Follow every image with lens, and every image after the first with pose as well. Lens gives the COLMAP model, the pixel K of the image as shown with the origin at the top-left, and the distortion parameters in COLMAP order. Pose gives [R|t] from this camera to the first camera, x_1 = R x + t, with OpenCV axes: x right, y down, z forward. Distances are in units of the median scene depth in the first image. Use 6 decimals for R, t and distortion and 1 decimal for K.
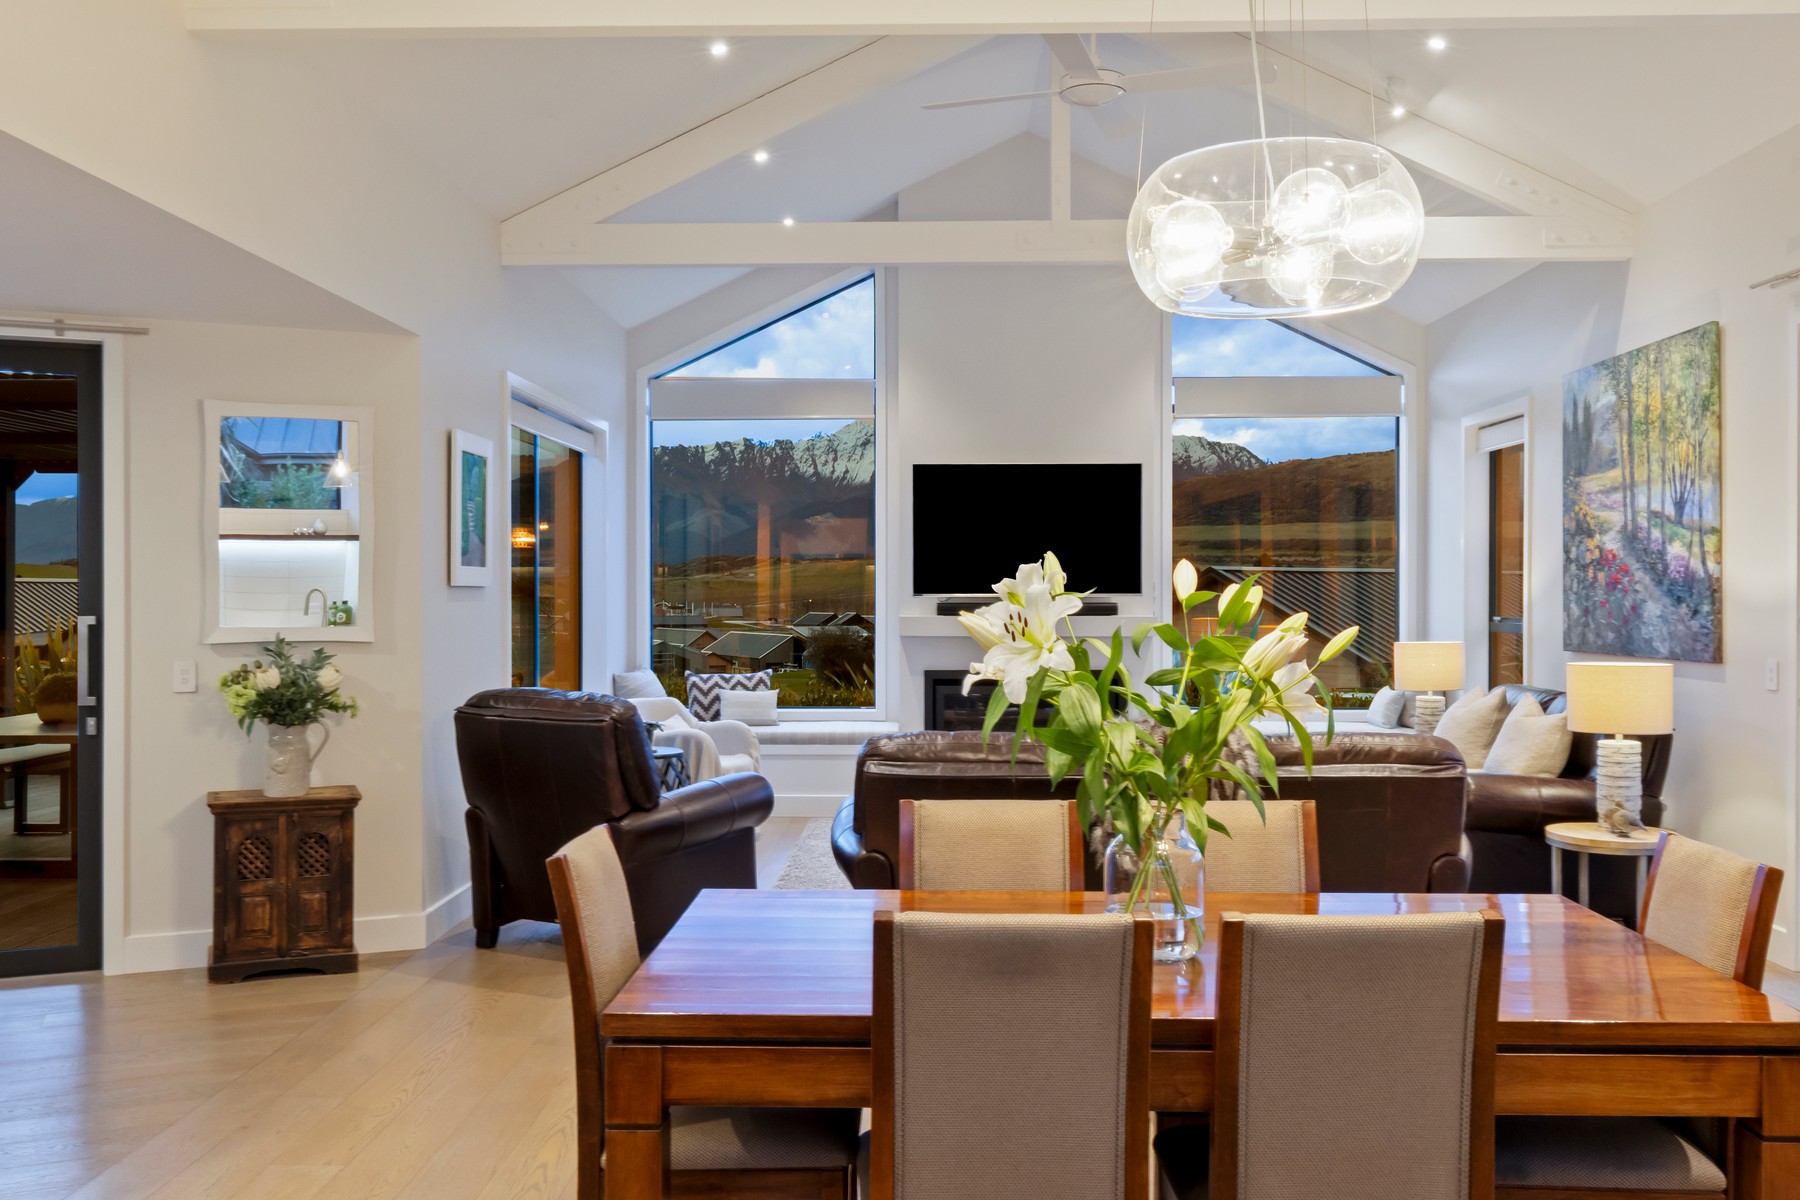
lens RADIAL K [[1546.8, 0, 900.0], [0, 1546.8, 600.0], [0, 0, 1]] dist [-0.046383, -0.001604]
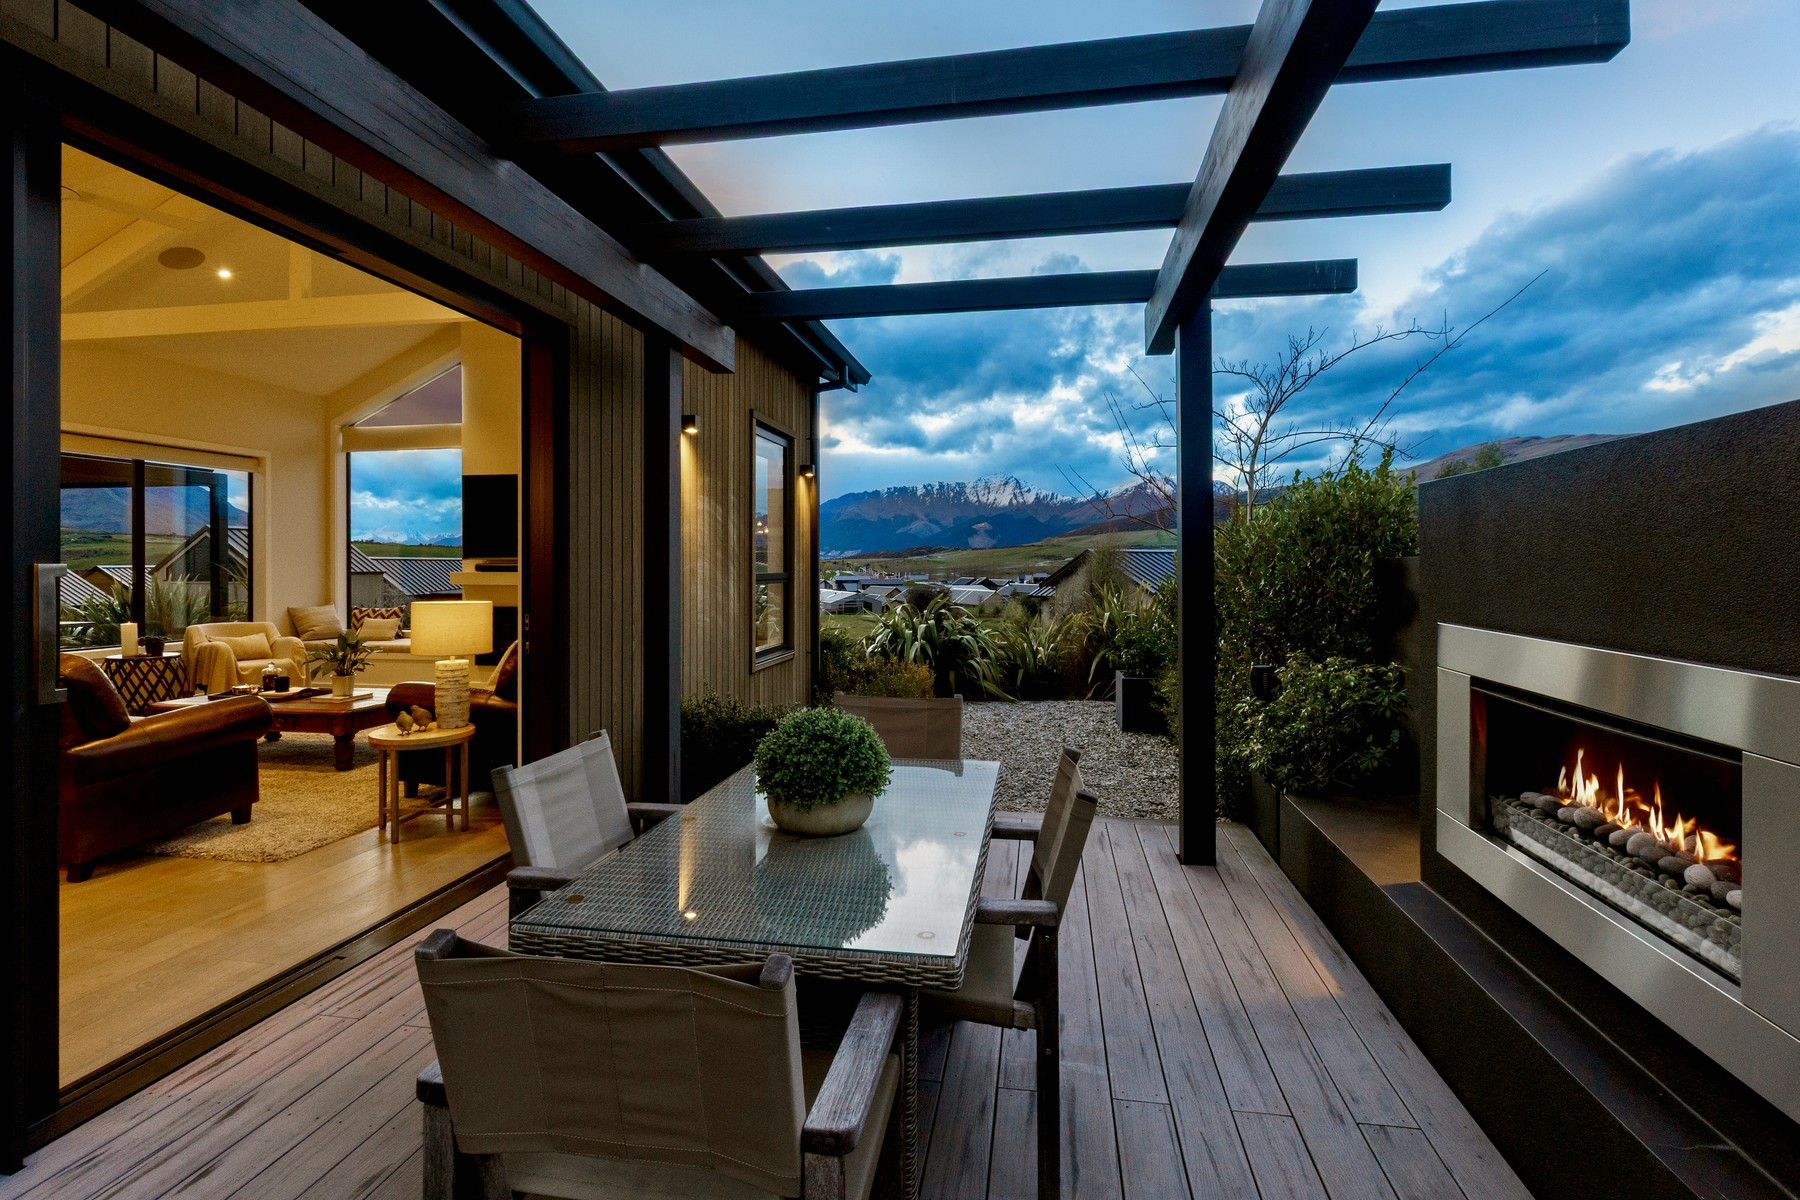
lens RADIAL K [[852.3, 0, 899.1], [0, 852.3, 564.2], [0, 0, 1]] dist [-0.000682, -0.000022]
pose [[0.989310, -0.003323, -0.145789, 0.559022], [0.002173, 0.999965, -0.008043, 0.010632], [0.145811, 0.007640, 0.989283, 0.202382]]
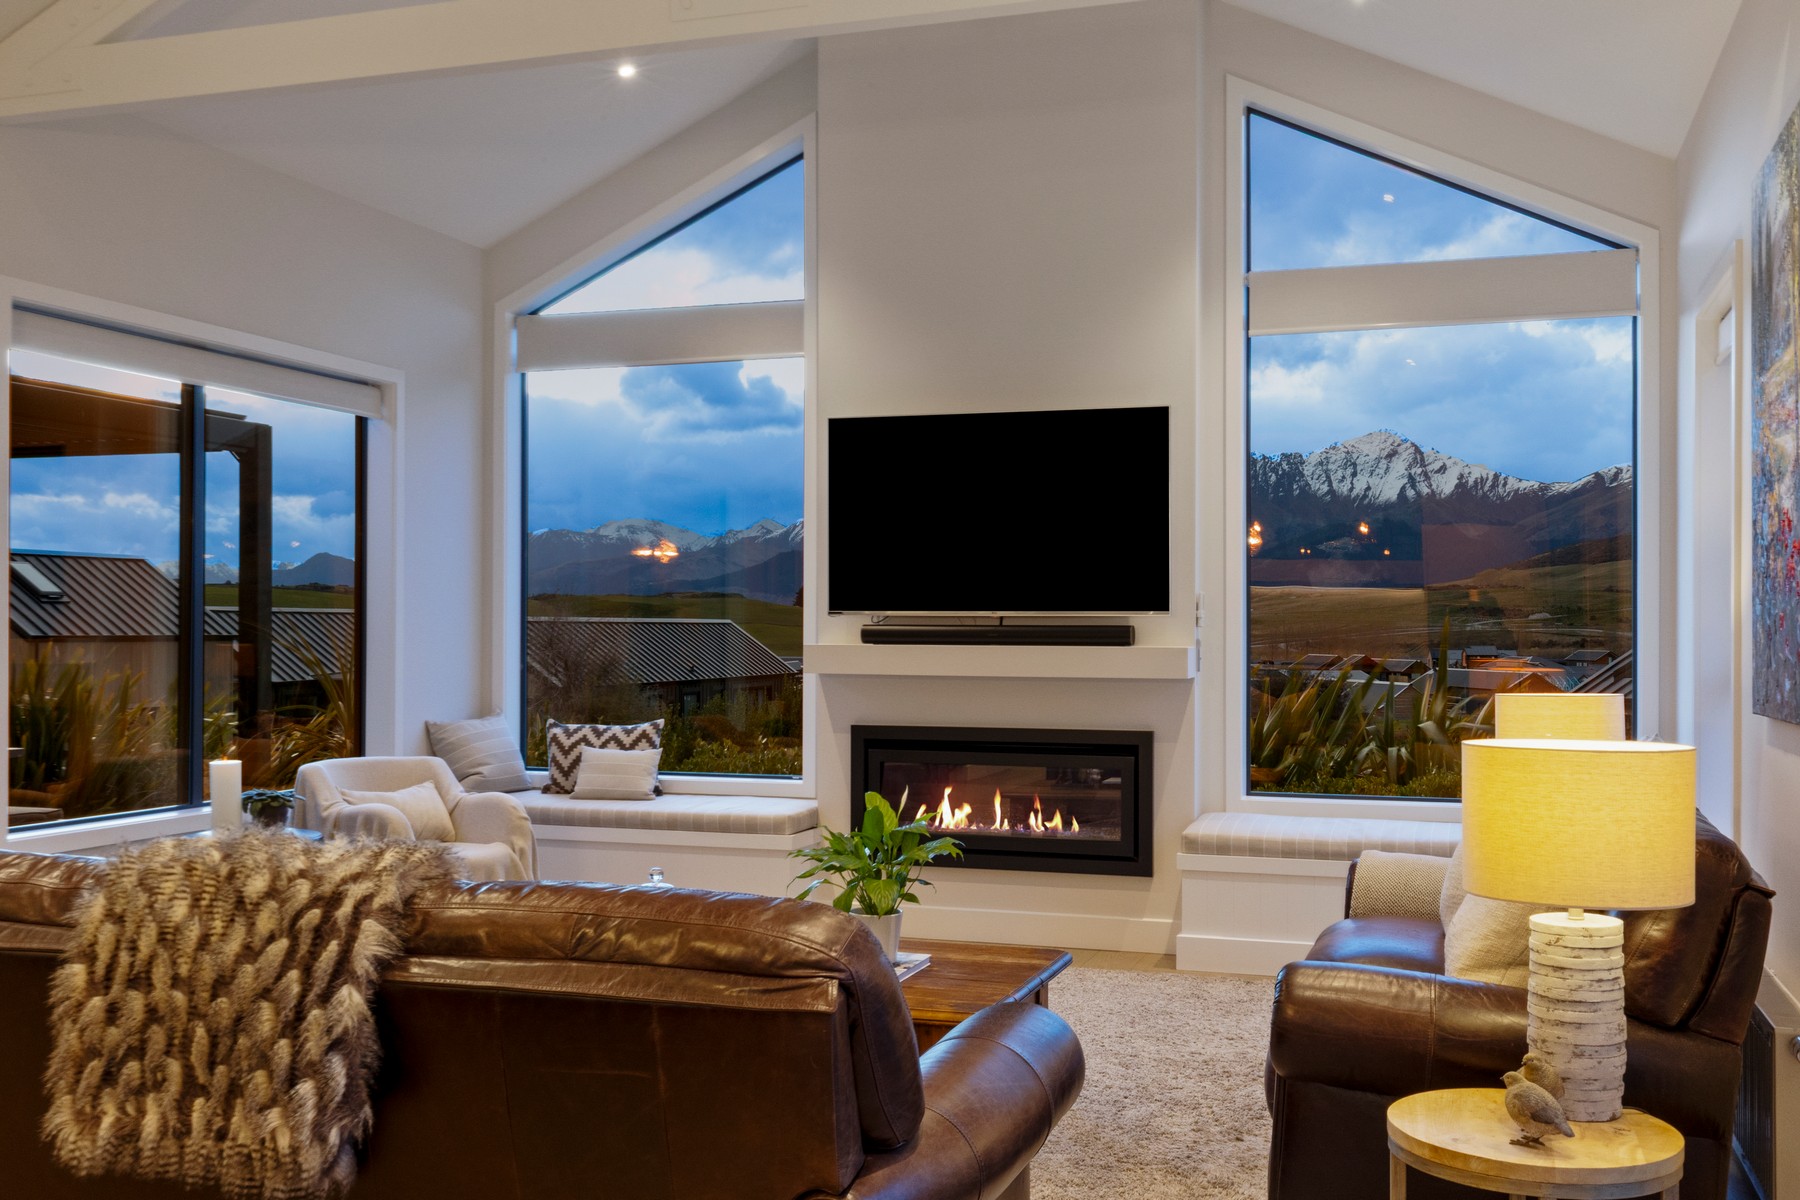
lens RADIAL K [[1766.3, 0, 900.0], [0, 1766.3, 600.0], [0, 0, 1]] dist [0.007870, 0.000799]
pose [[0.957336, -0.001639, -0.288973, 0.254017], [-0.004774, 0.999758, -0.021485, 0.007552], [0.288938, 0.021948, 0.957096, 0.265944]]
